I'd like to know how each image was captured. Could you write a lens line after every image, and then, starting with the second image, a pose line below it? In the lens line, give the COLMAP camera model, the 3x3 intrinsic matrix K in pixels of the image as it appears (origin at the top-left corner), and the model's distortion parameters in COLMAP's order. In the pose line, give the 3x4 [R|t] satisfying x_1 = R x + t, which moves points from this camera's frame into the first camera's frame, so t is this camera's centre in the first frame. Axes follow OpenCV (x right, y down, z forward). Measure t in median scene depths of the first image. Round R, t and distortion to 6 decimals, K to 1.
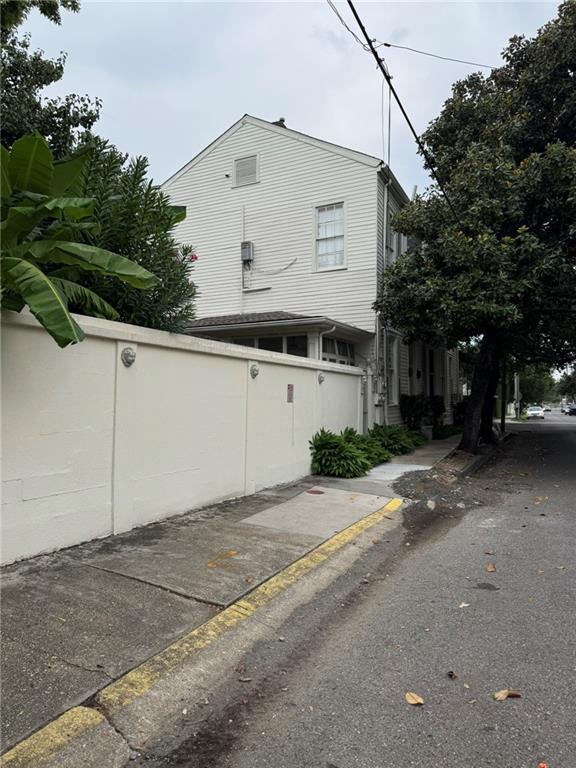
lens RADIAL K [[537.9, 0, 286.6], [0, 537.9, 387.2], [0, 0, 1]] dist [0.018353, -0.025865]
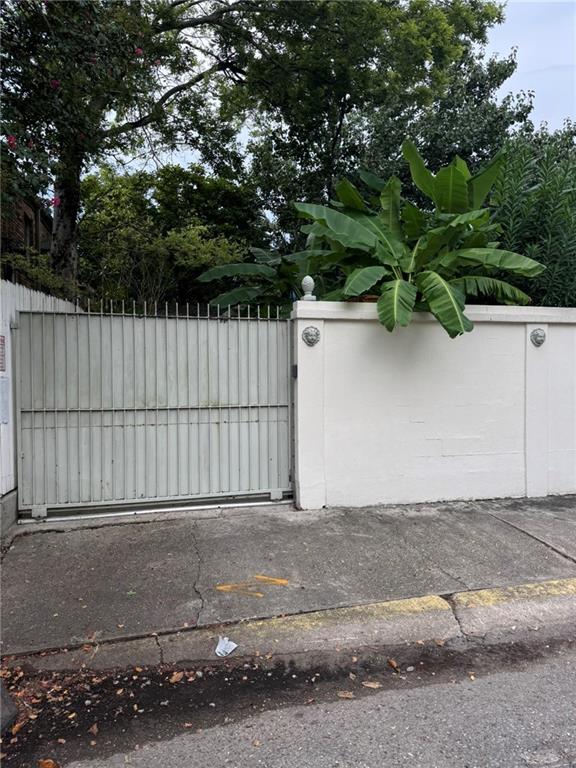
lens RADIAL K [[537.9, 0, 289.6], [0, 537.9, 383.0], [0, 0, 1]] dist [0.018353, -0.025865]
pose [[0.644455, -0.005533, -0.764623, 0.275849], [0.035305, 0.999123, 0.022526, -0.007972], [0.763827, -0.041512, 0.644085, -0.114059]]
